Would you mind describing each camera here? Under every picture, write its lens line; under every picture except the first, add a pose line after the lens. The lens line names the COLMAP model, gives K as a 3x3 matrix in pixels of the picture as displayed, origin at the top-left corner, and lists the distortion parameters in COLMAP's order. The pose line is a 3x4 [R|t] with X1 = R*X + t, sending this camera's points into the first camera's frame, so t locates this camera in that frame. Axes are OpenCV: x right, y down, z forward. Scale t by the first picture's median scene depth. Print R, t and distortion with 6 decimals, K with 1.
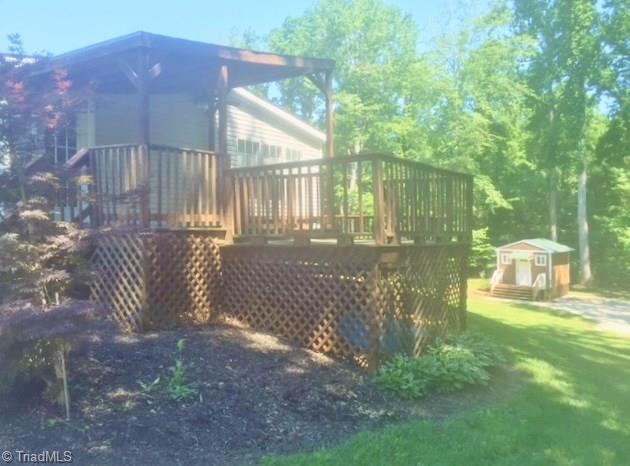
lens RADIAL K [[542.1, 0, 311.3], [0, 542.1, 227.2], [0, 0, 1]] dist [0.058985, -0.073132]
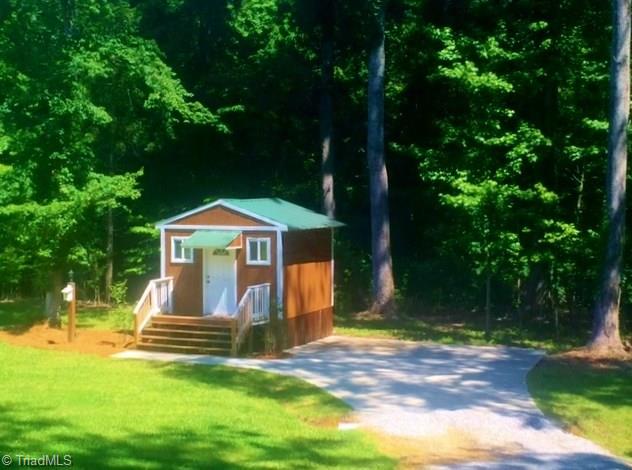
lens RADIAL K [[1086.4, 0, 316.5], [0, 1086.4, 235.2], [0, 0, 1]] dist [0.010030, 0.000000]
pose [[0.945889, -0.002898, 0.324478, 0.192326], [-0.003832, 0.999791, 0.020100, 0.031306], [-0.324469, -0.020255, 0.945680, 0.235313]]
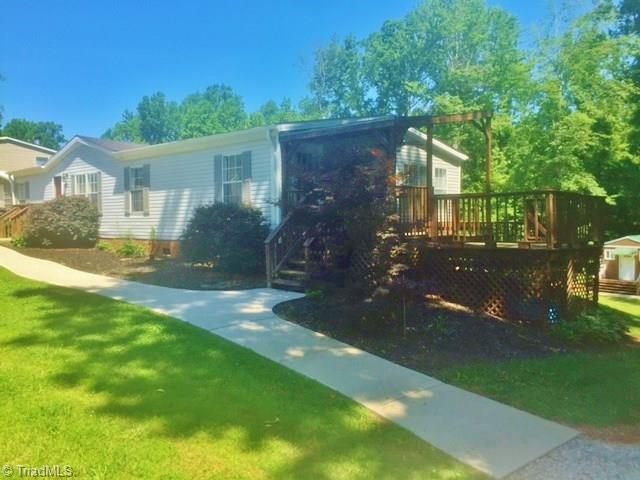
lens RADIAL K [[550.7, 0, 320.3], [0, 550.7, 243.1], [0, 0, 1]] dist [0.058985, -0.073132]
pose [[0.992305, -0.002055, -0.123803, -0.051414], [0.006908, 0.999224, 0.038782, -0.007901], [0.123628, -0.039339, 0.991549, -0.102690]]
